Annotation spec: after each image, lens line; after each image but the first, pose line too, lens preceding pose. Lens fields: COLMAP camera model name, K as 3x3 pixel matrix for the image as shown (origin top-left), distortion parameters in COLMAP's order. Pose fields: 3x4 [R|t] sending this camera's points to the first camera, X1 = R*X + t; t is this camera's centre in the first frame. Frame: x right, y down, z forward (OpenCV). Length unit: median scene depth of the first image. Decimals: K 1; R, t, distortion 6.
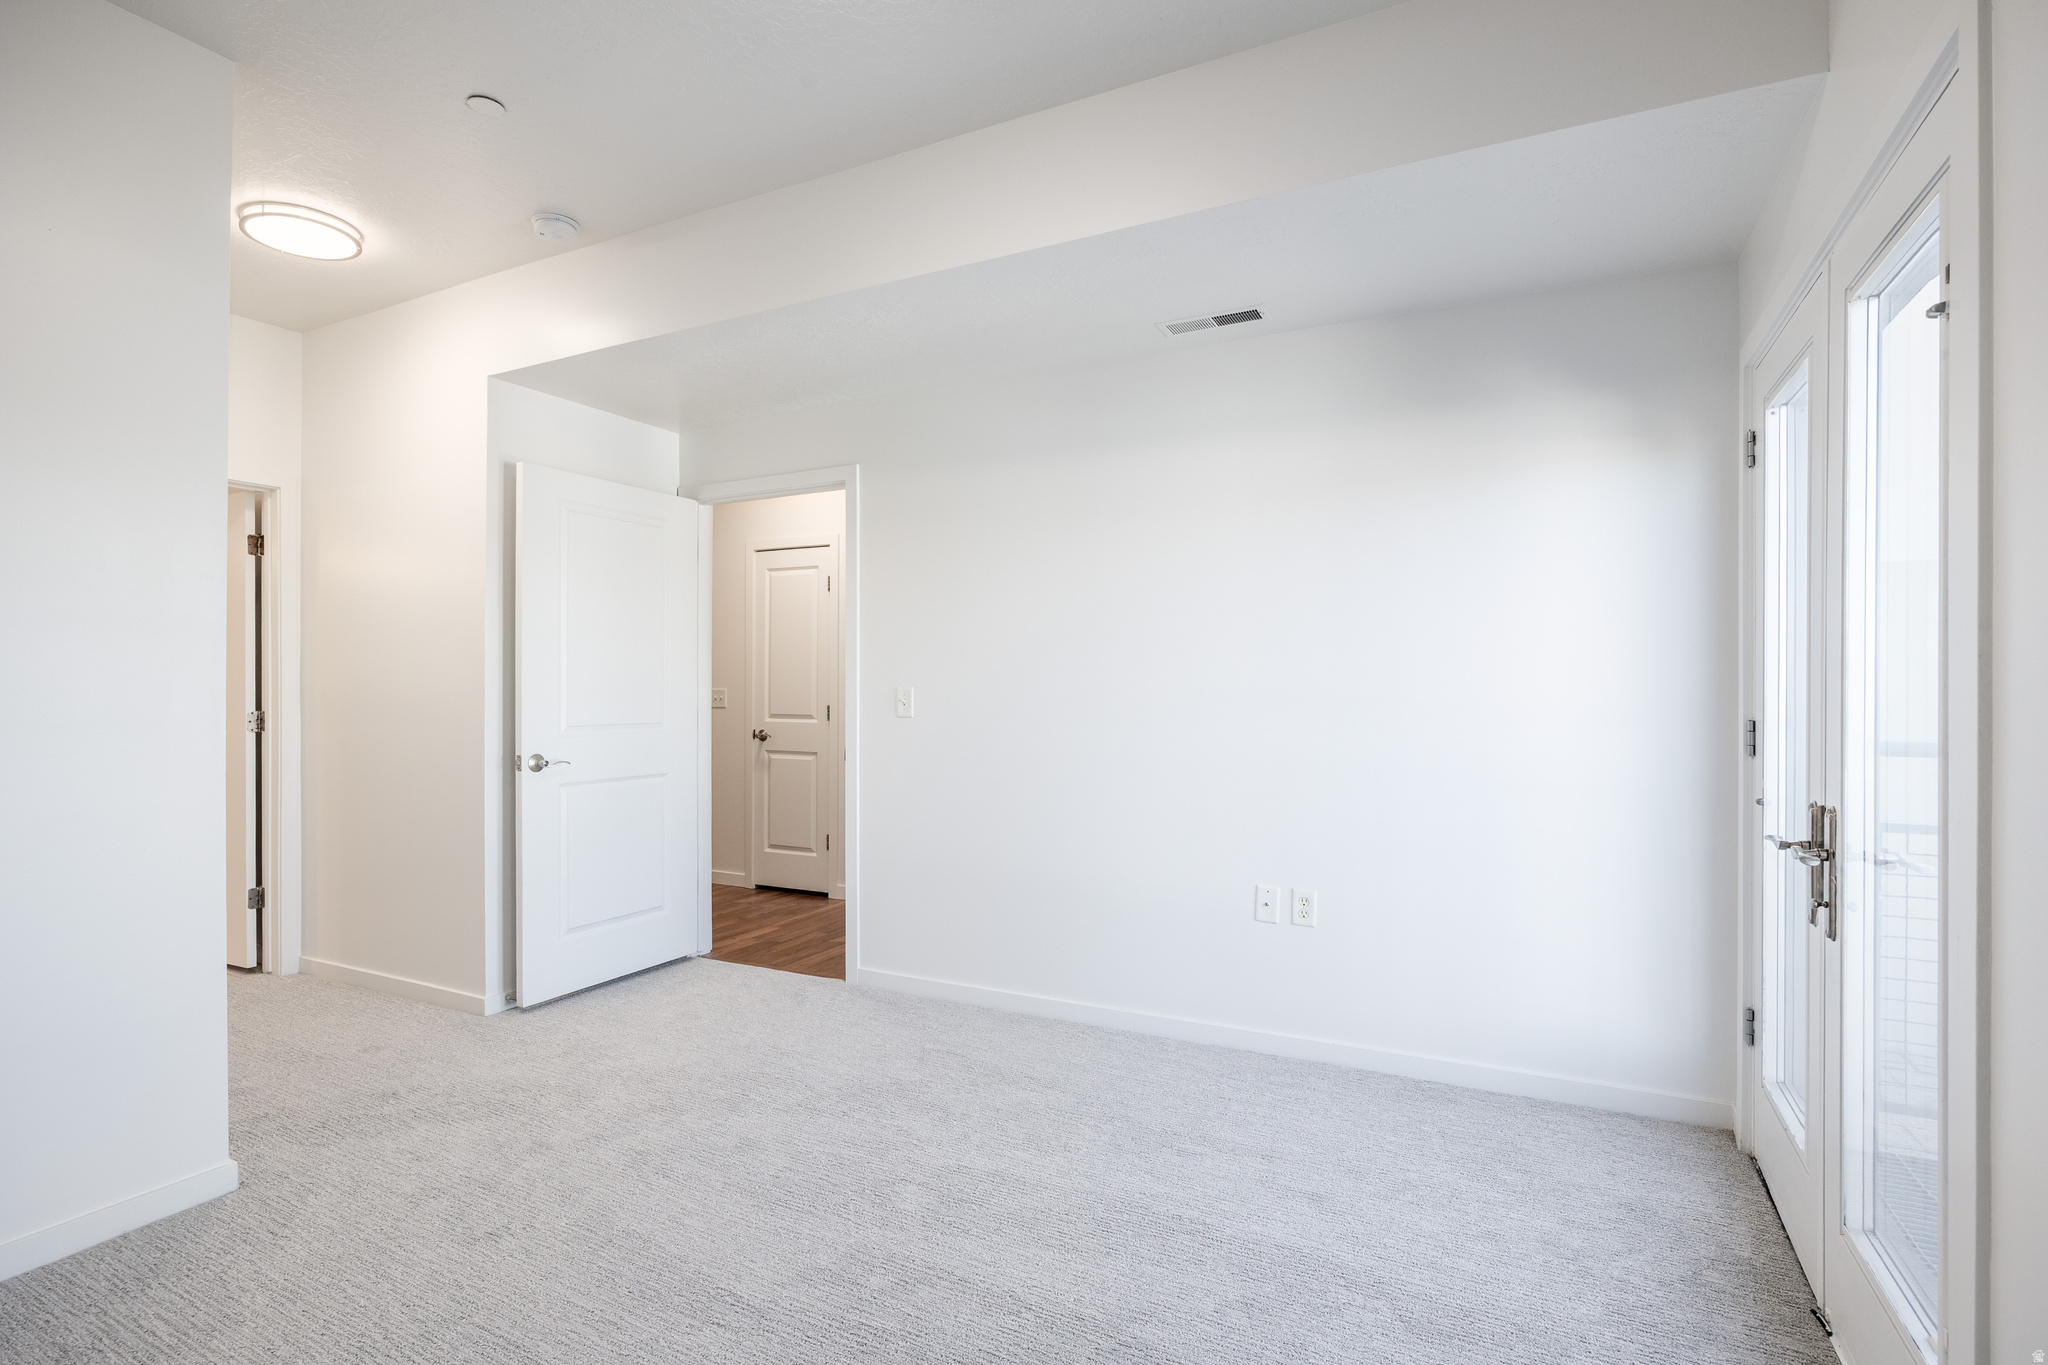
lens RADIAL K [[983.1, 0, 1030.7], [0, 983.1, 684.1], [0, 0, 1]] dist [0.000316, 0.000061]
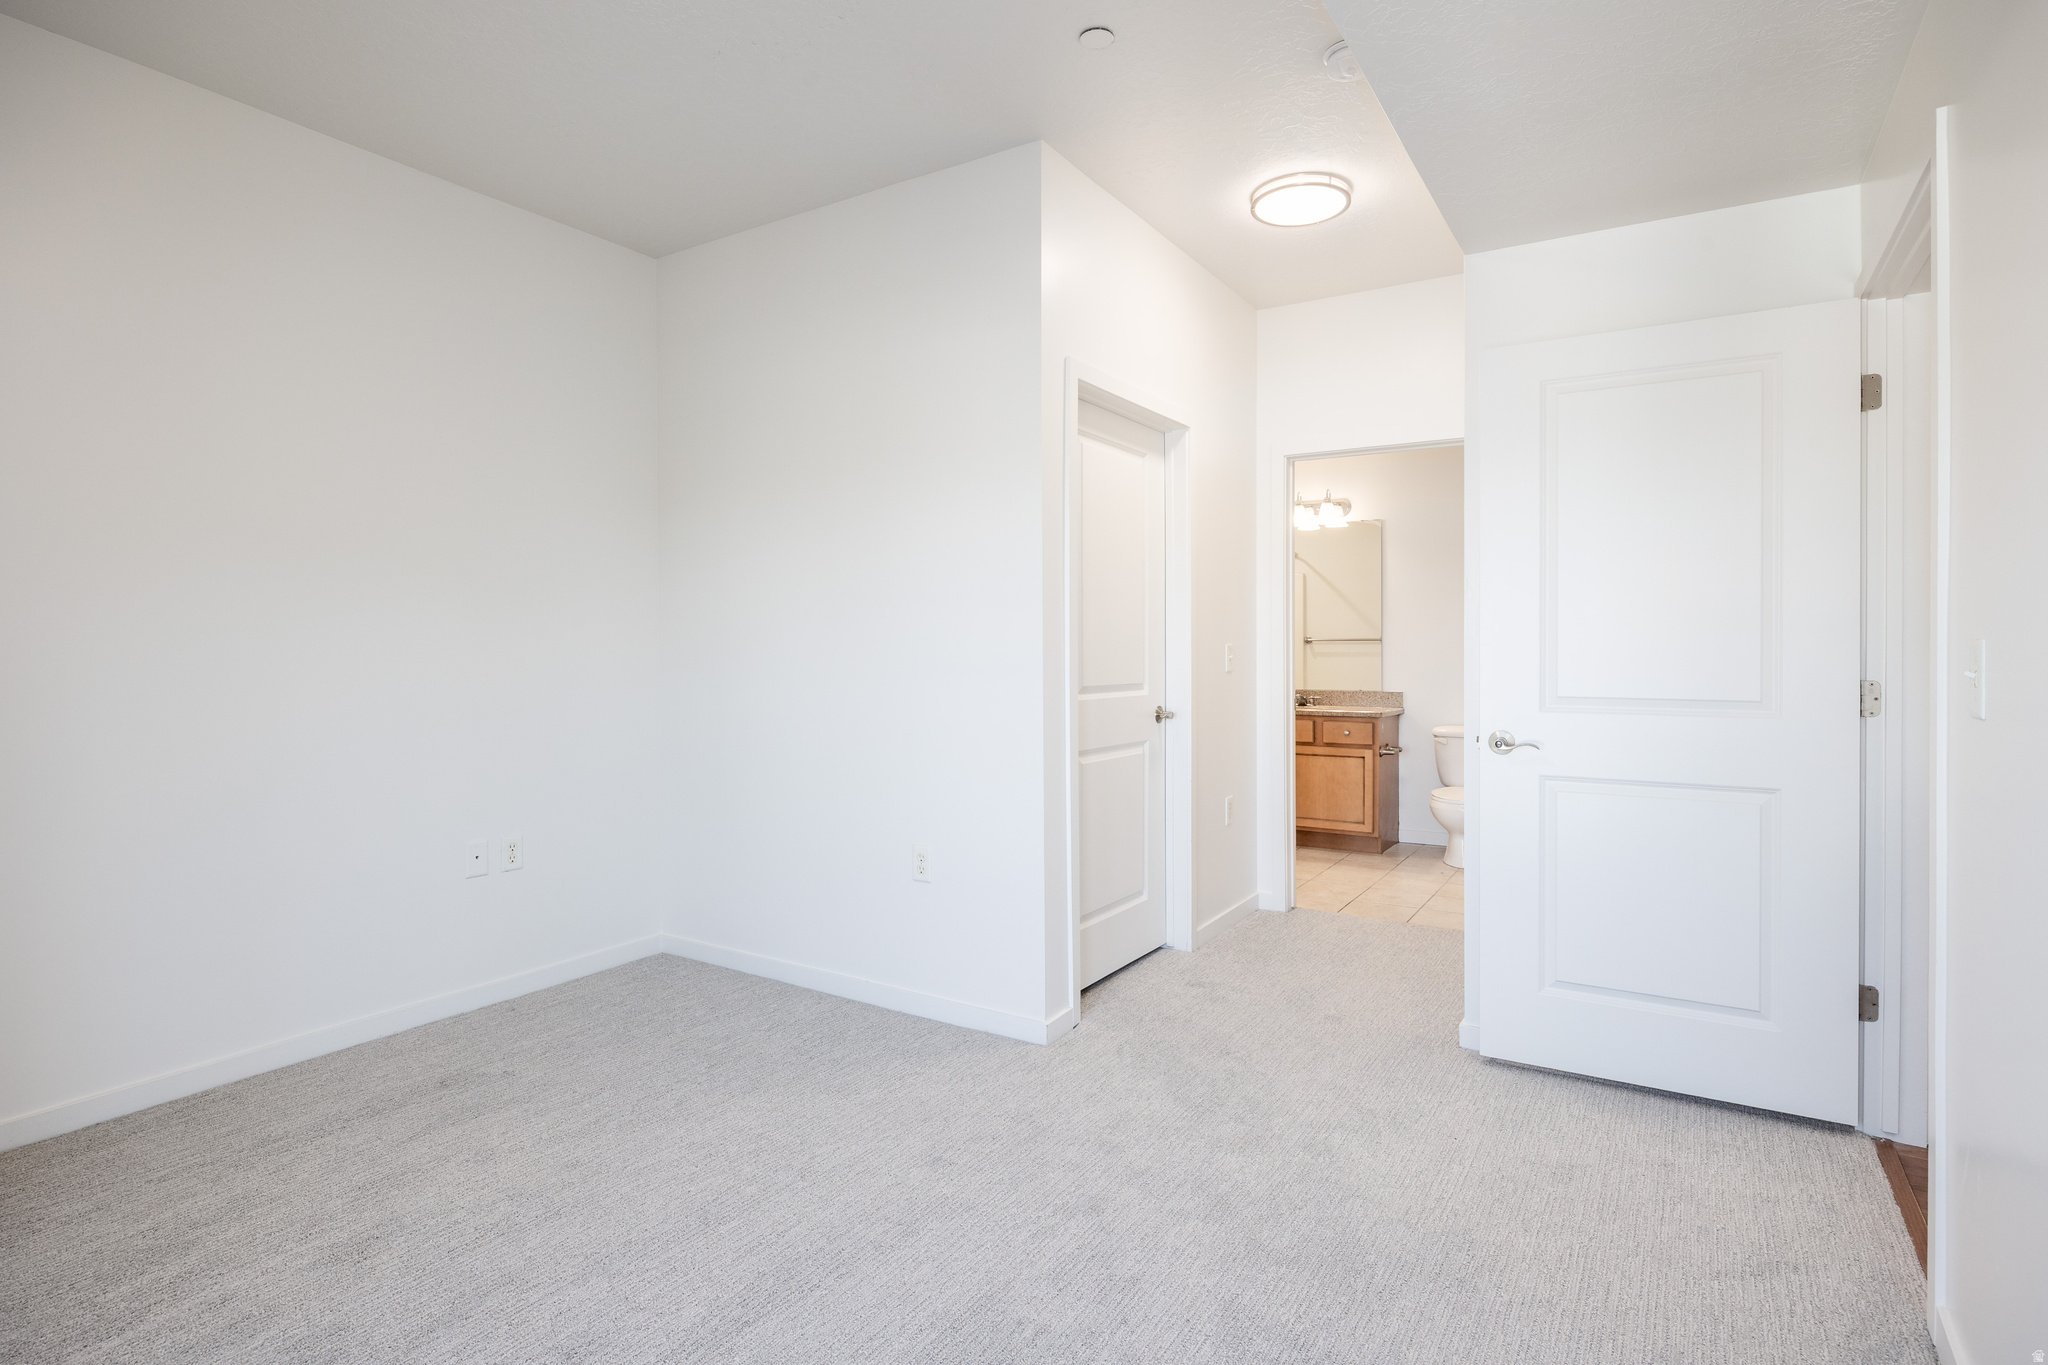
lens RADIAL K [[1037.5, 0, 1032.0], [0, 1037.5, 645.7], [0, 0, 1]] dist [0.003495, 0.000150]
pose [[-0.081827, 0.000209, -0.996647, 0.357880], [0.001181, 0.999999, 0.000112, 0.006775], [0.996646, -0.001168, -0.081827, 0.781290]]
